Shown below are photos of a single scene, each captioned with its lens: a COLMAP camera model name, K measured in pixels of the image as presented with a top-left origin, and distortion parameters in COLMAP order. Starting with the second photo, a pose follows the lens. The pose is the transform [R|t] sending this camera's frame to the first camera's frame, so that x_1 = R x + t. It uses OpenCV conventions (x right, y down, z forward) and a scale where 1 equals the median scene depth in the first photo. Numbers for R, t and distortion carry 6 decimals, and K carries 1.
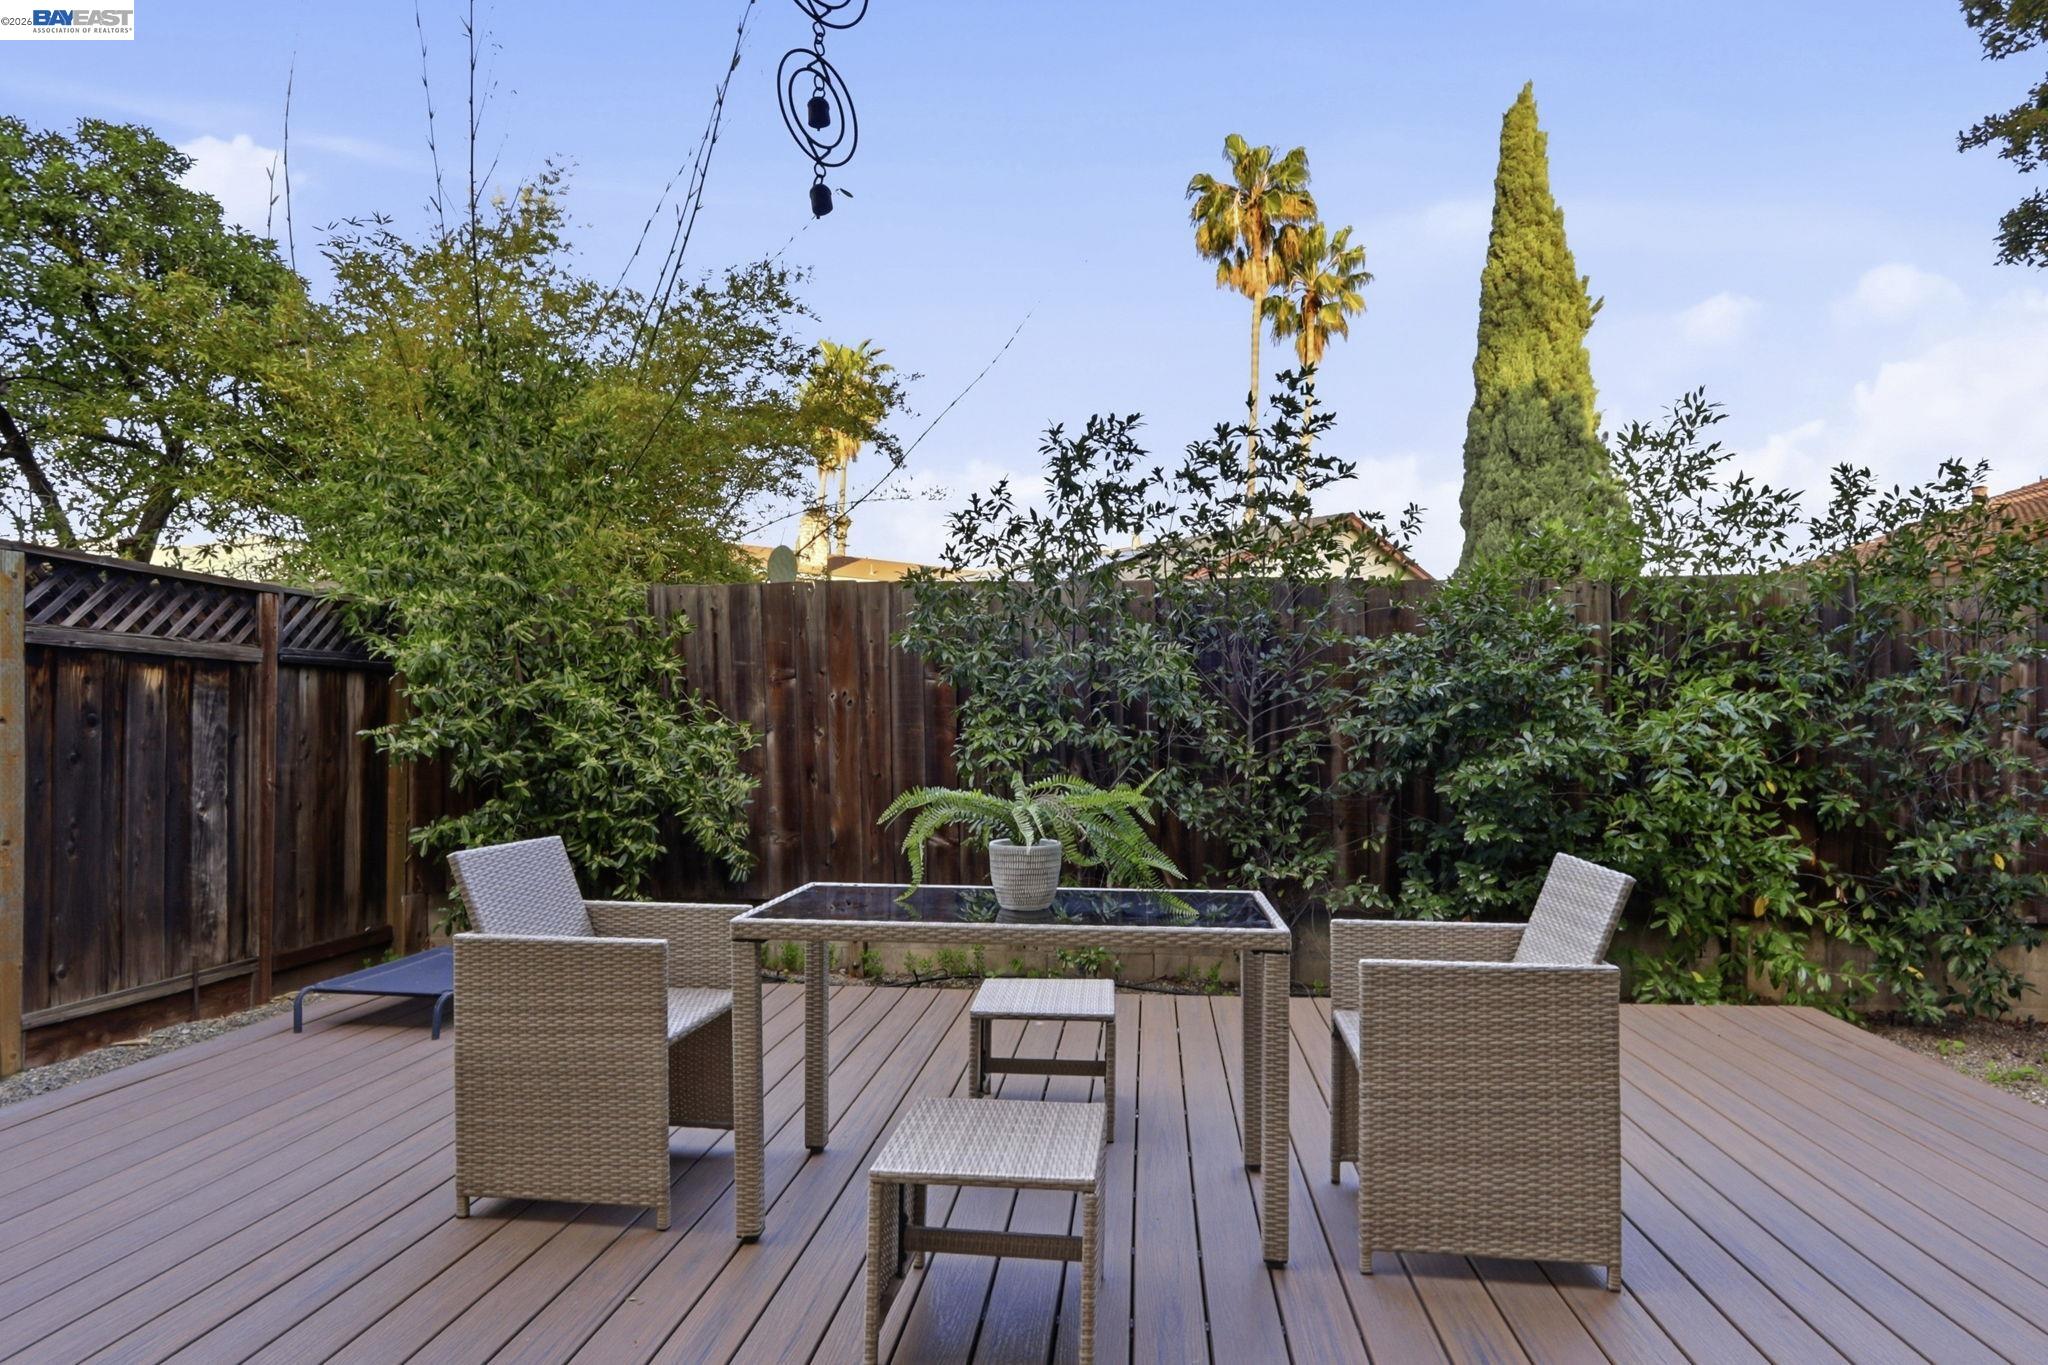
lens RADIAL K [[1088.5, 0, 1024.7], [0, 1088.5, 715.1], [0, 0, 1]] dist [-0.003538, -0.000303]
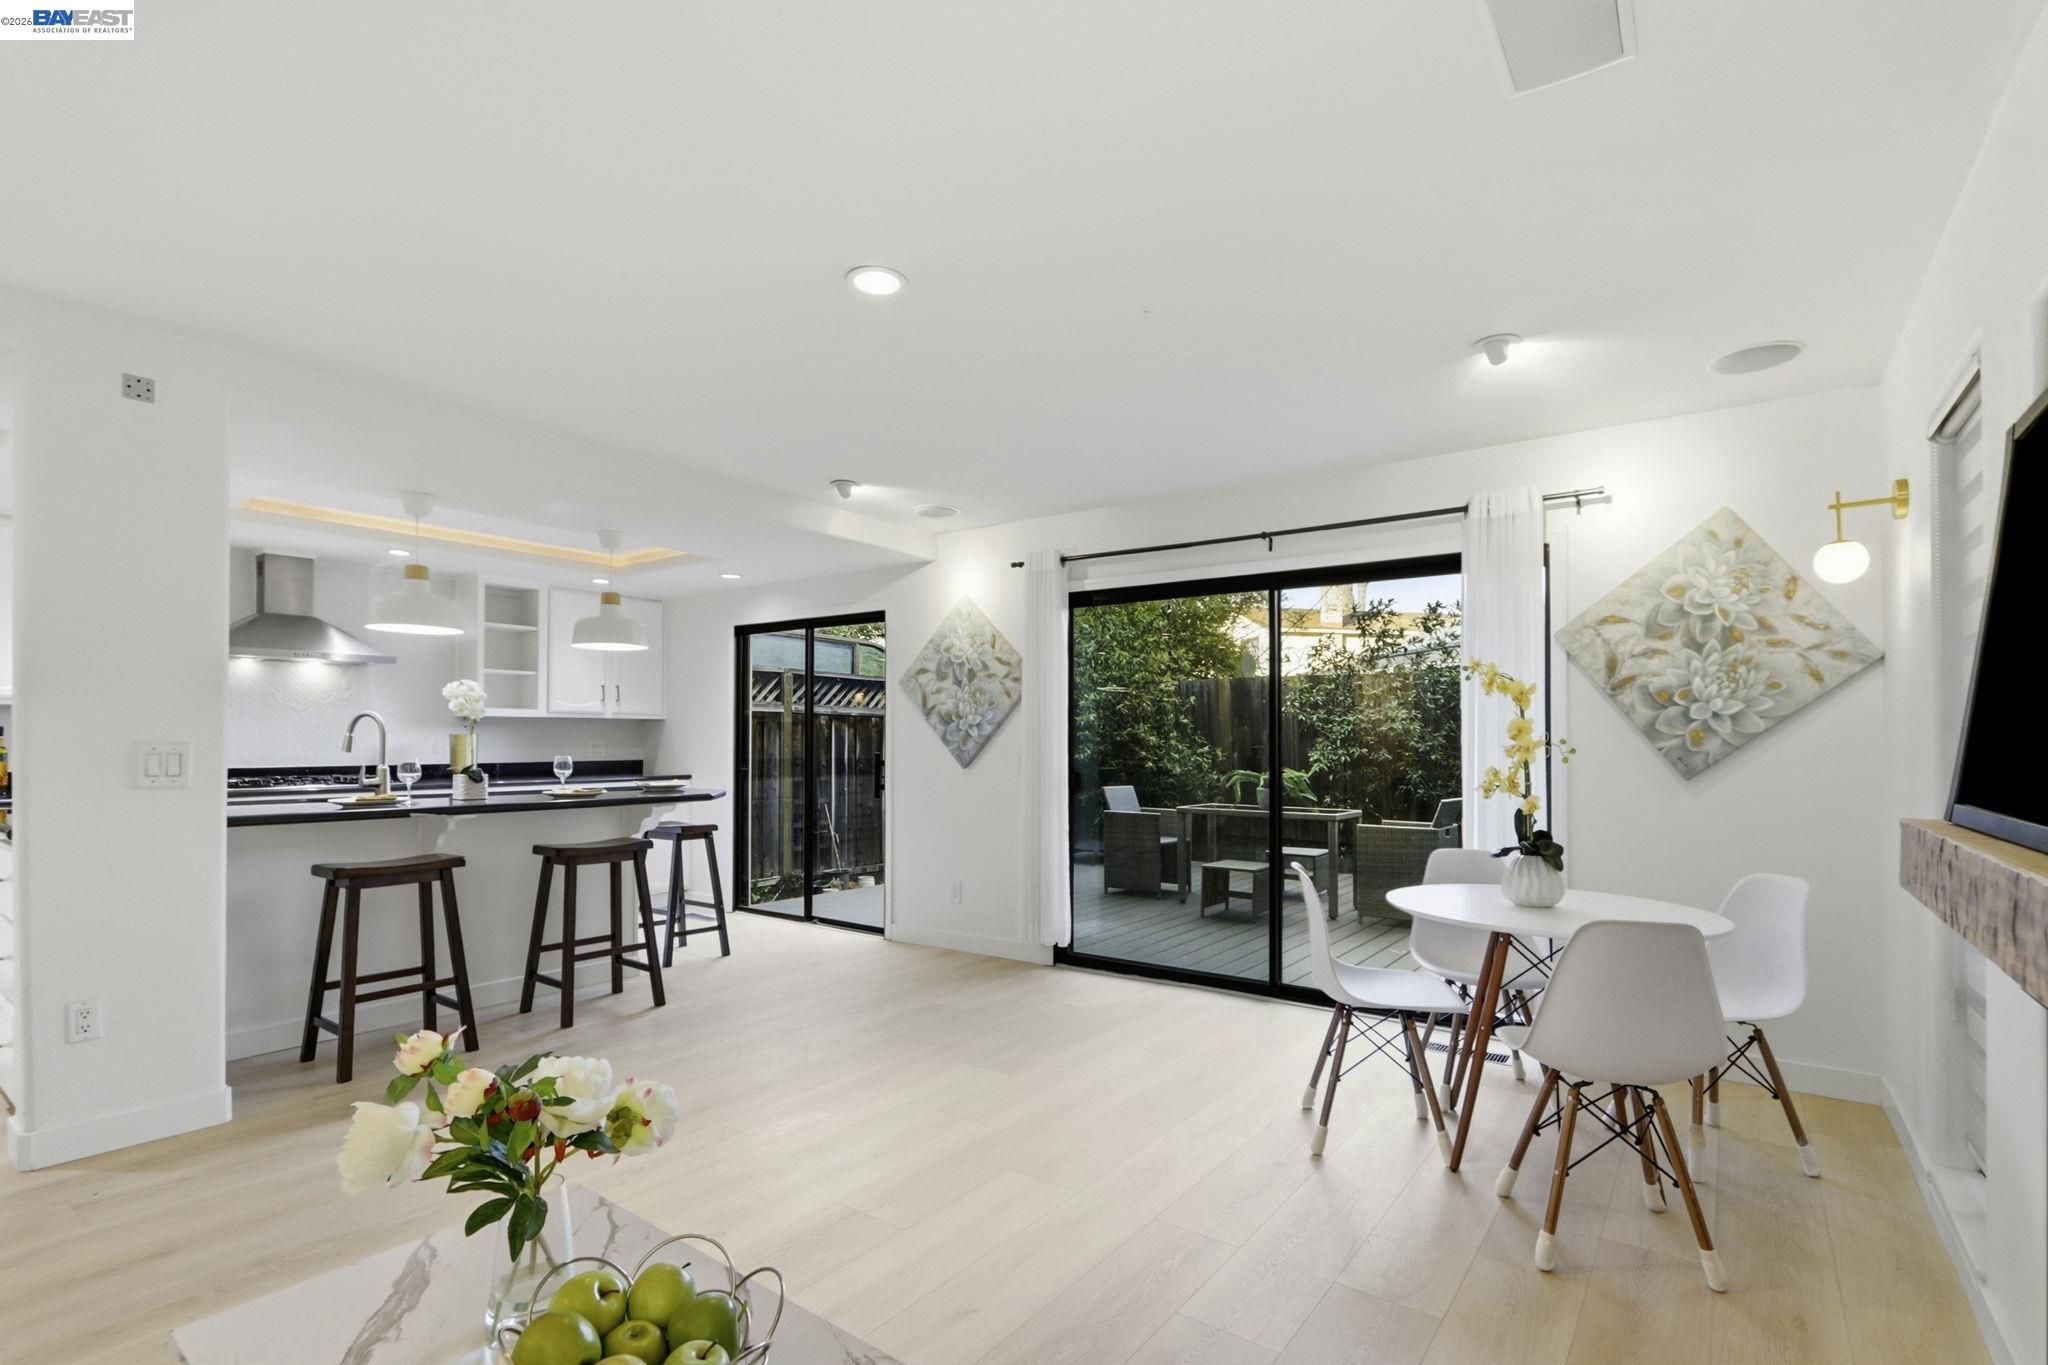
lens RADIAL K [[950.7, 0, 1028.4], [0, 950.7, 729.5], [0, 0, 1]] dist [-0.022067, -0.000200]
pose [[0.859772, -0.008113, -0.510613, 0.349629], [0.003429, 0.999943, -0.010115, -0.010177], [0.510666, 0.006946, 0.859751, -0.739248]]
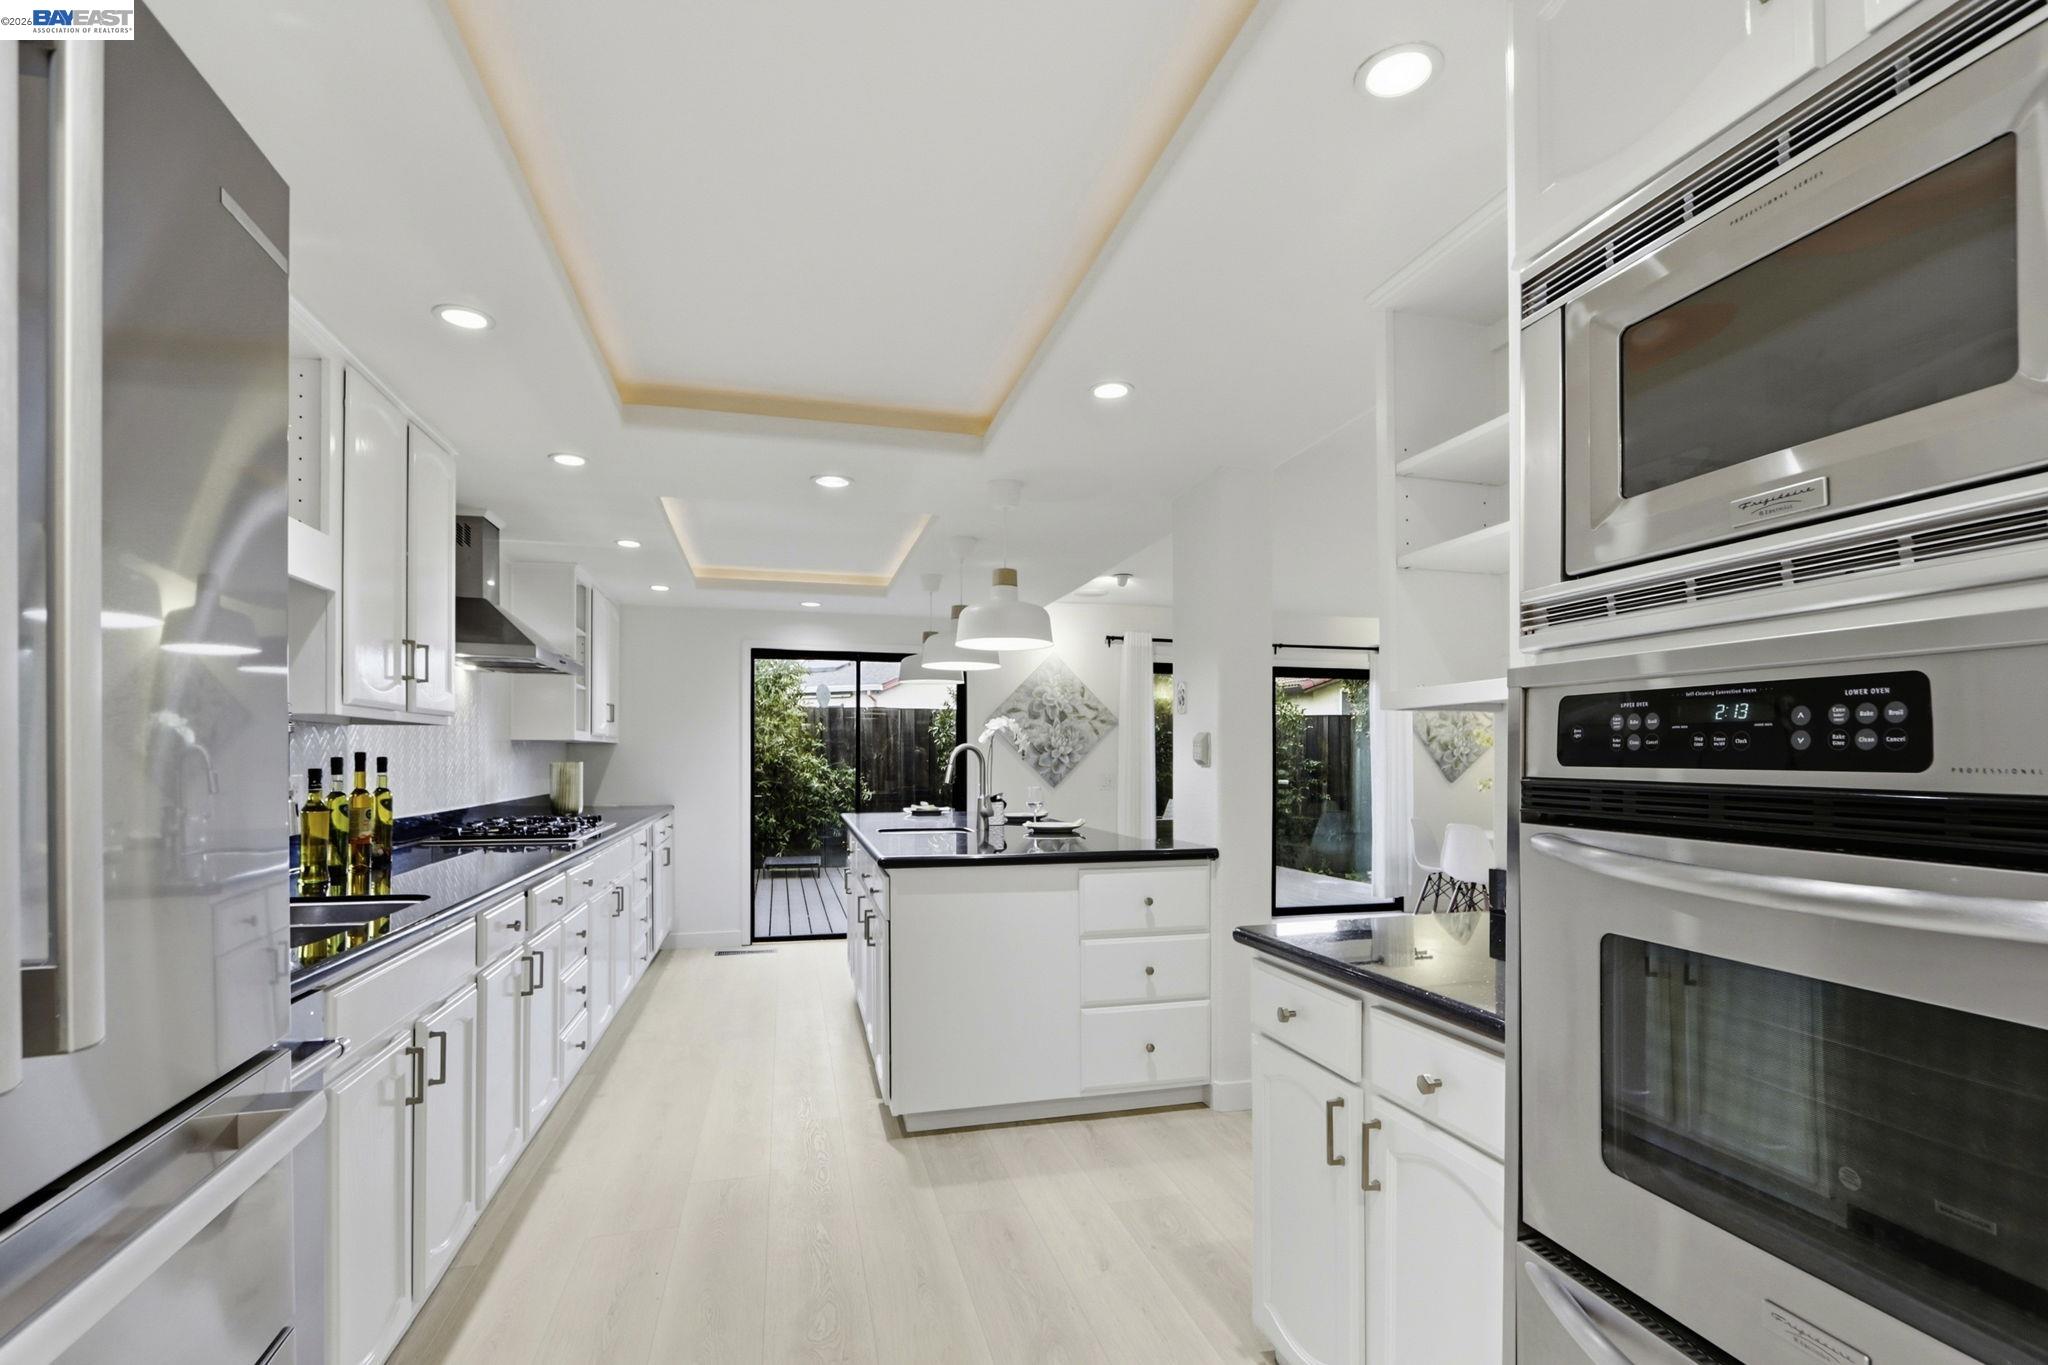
lens RADIAL K [[959.0, 0, 1027.9], [0, 959.0, 755.8], [0, 0, 1]] dist [-0.000676, -0.000005]
pose [[0.937583, -0.002522, 0.347751, -0.630983], [0.002243, 0.999997, 0.001205, -0.023708], [-0.347753, -0.000350, 0.937586, -1.095679]]
